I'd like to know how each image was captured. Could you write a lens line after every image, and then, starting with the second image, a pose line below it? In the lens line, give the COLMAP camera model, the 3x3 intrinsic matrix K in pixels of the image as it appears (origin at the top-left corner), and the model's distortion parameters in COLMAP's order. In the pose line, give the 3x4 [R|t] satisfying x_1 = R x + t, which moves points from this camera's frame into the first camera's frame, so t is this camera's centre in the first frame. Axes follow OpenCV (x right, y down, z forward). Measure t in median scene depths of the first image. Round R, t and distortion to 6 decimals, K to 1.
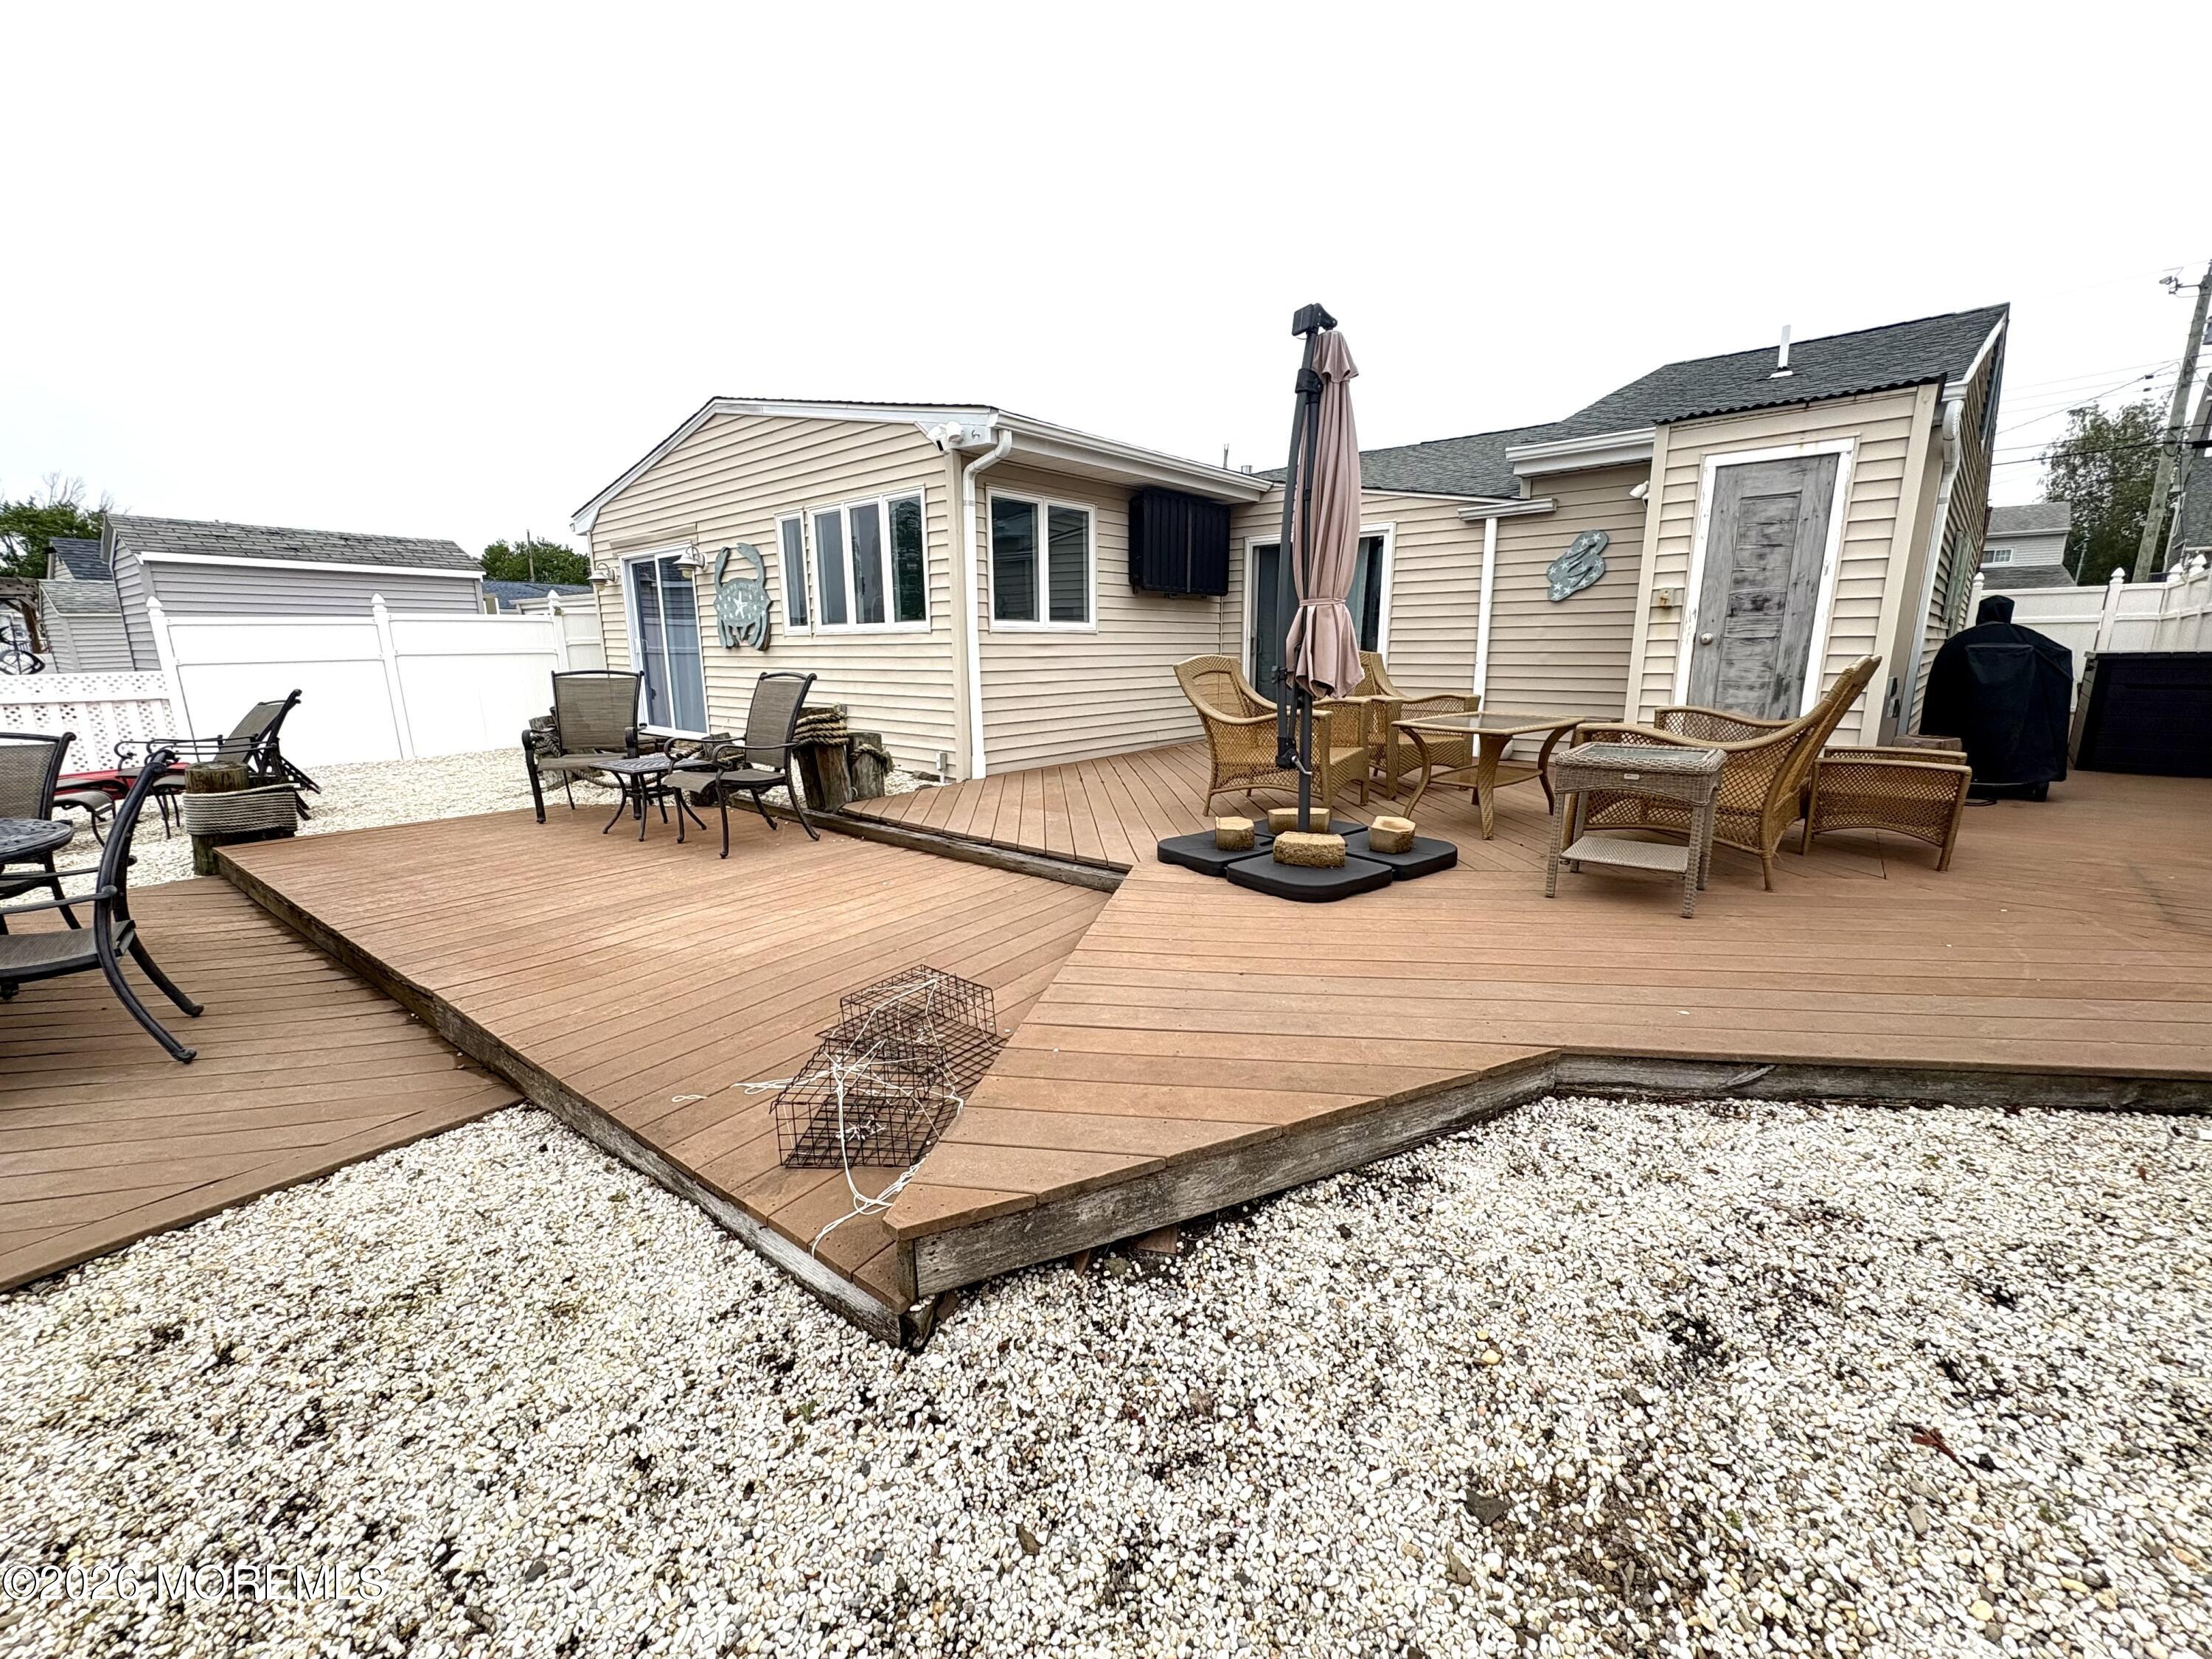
lens RADIAL K [[881.3, 0, 1103.2], [0, 881.3, 827.3], [0, 0, 1]] dist [0.001075, 0.000046]
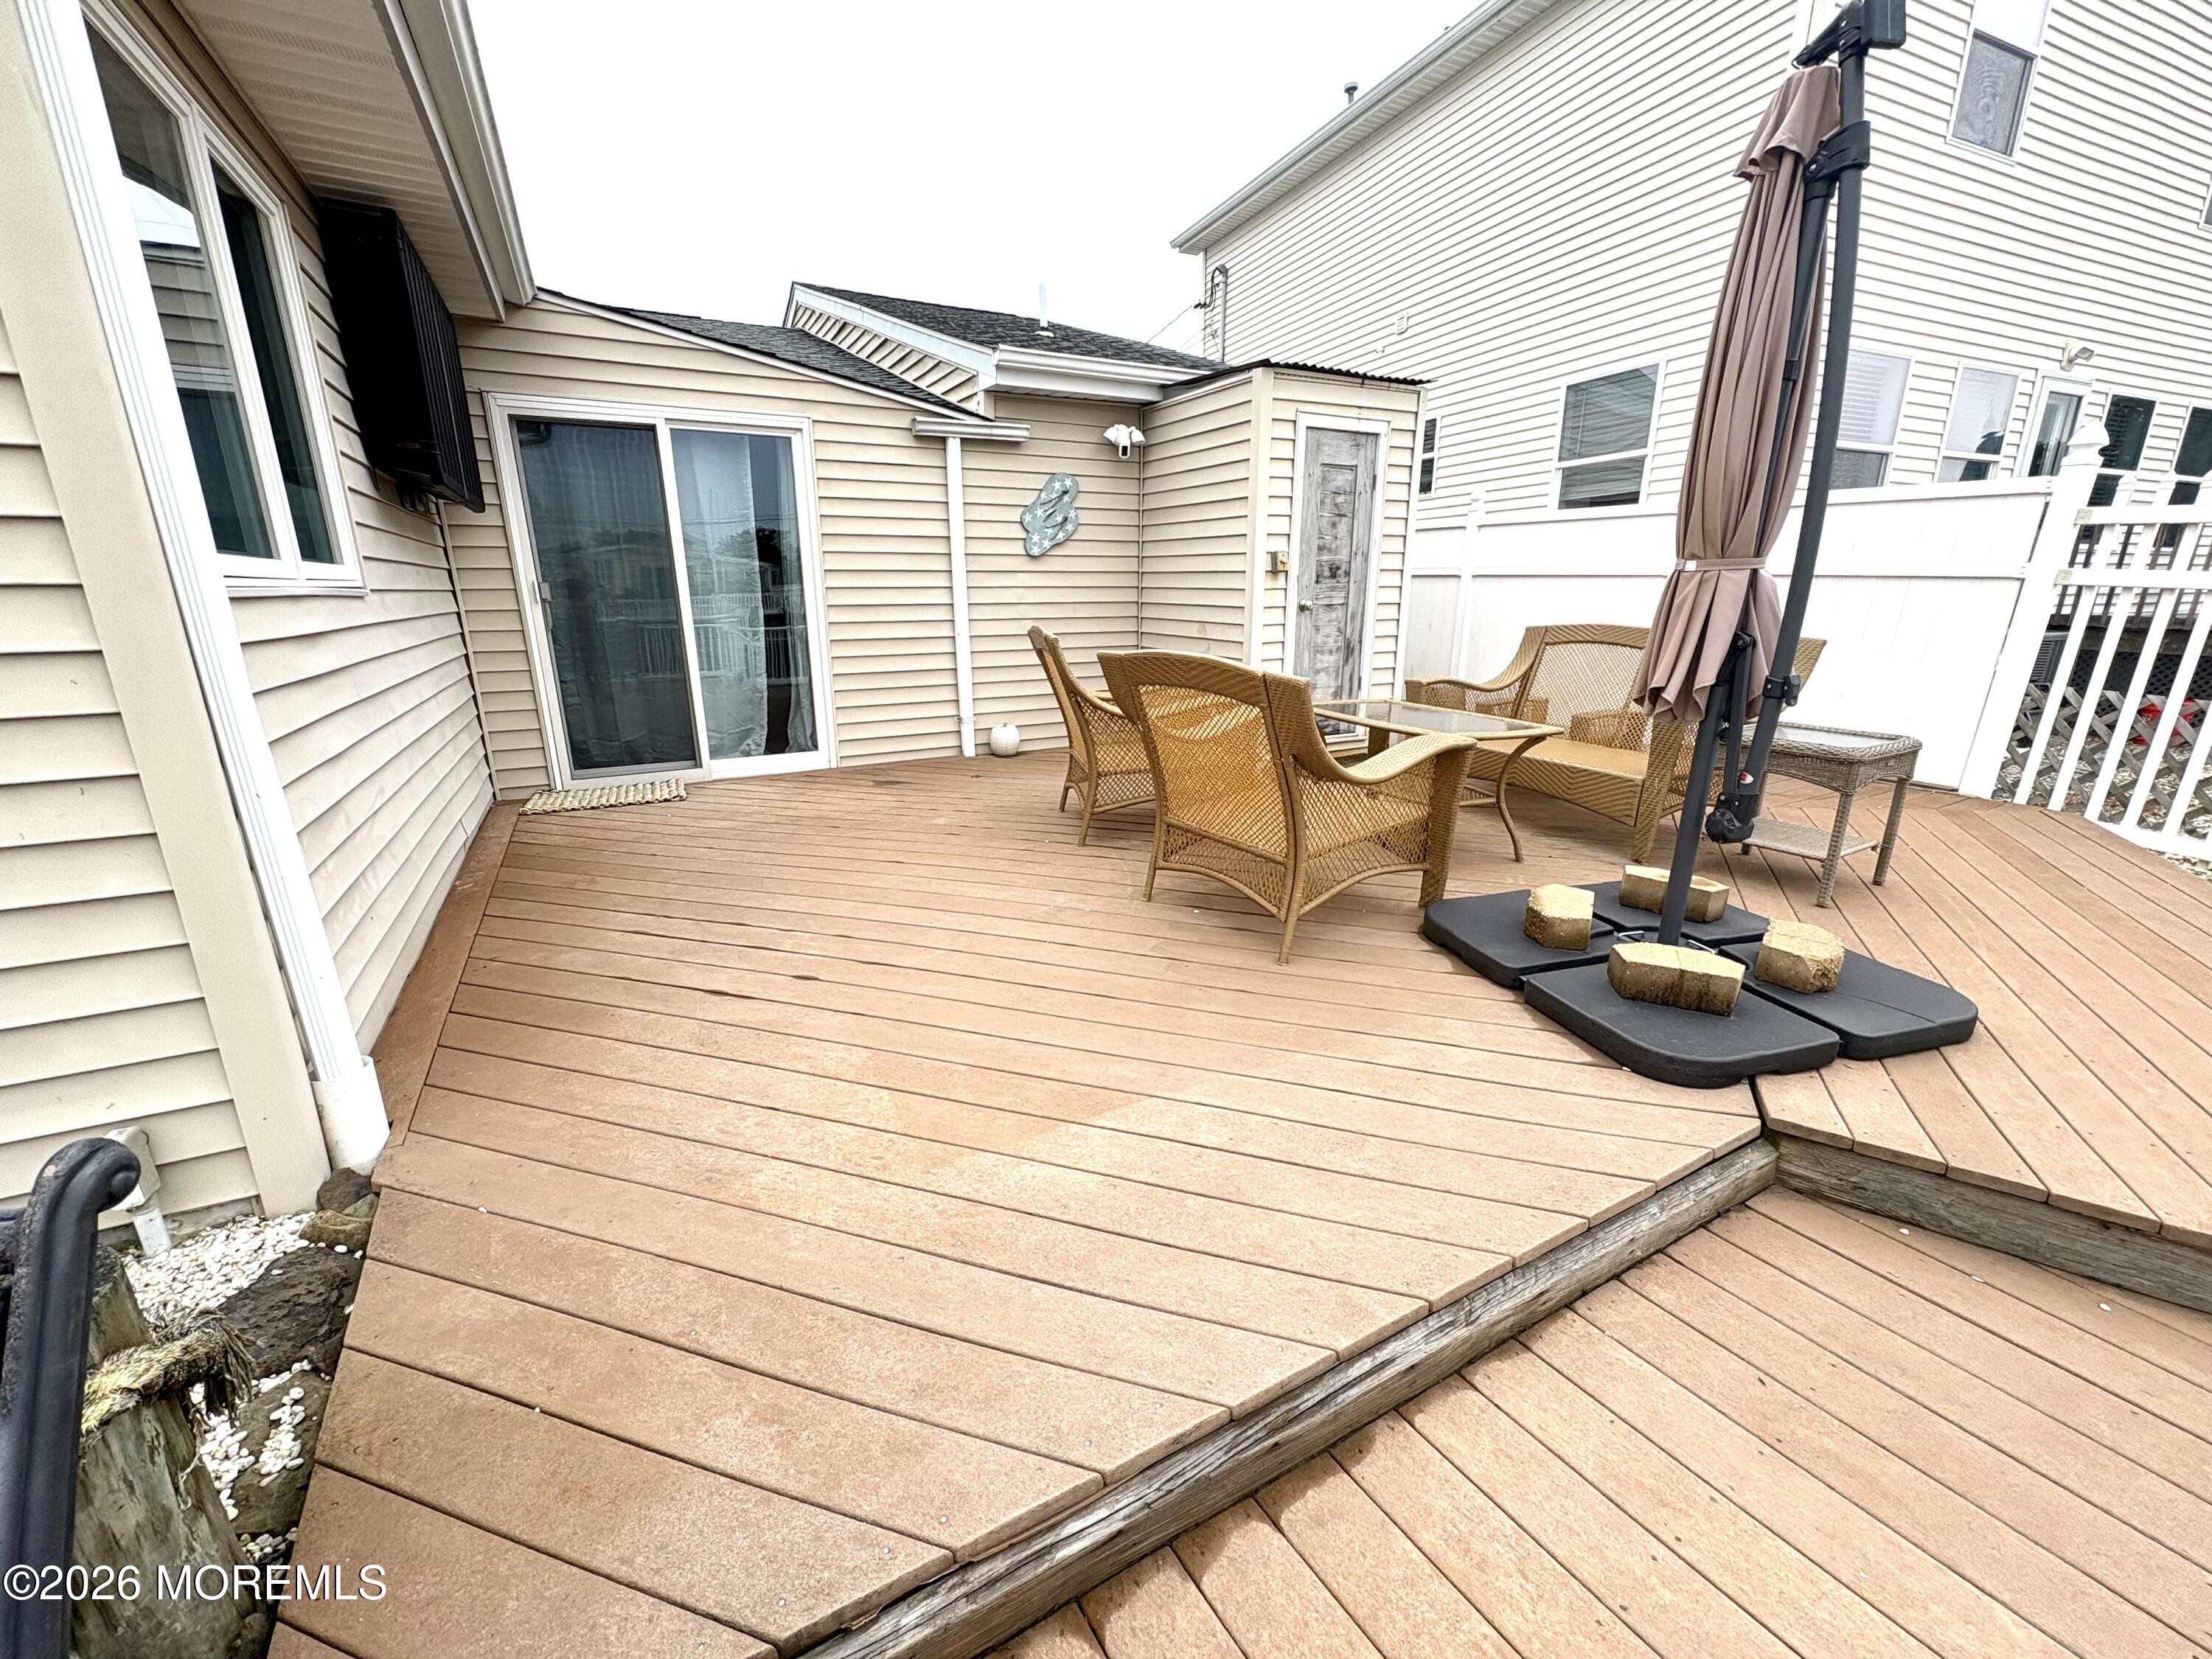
lens RADIAL K [[881.3, 0, 1103.2], [0, 881.3, 832.7], [0, 0, 1]] dist [0.001075, 0.000046]
pose [[0.360992, -0.241714, 0.900699, -0.277403], [0.187425, 0.964924, 0.183832, -0.149121], [-0.913541, 0.102451, 0.393633, 0.656504]]
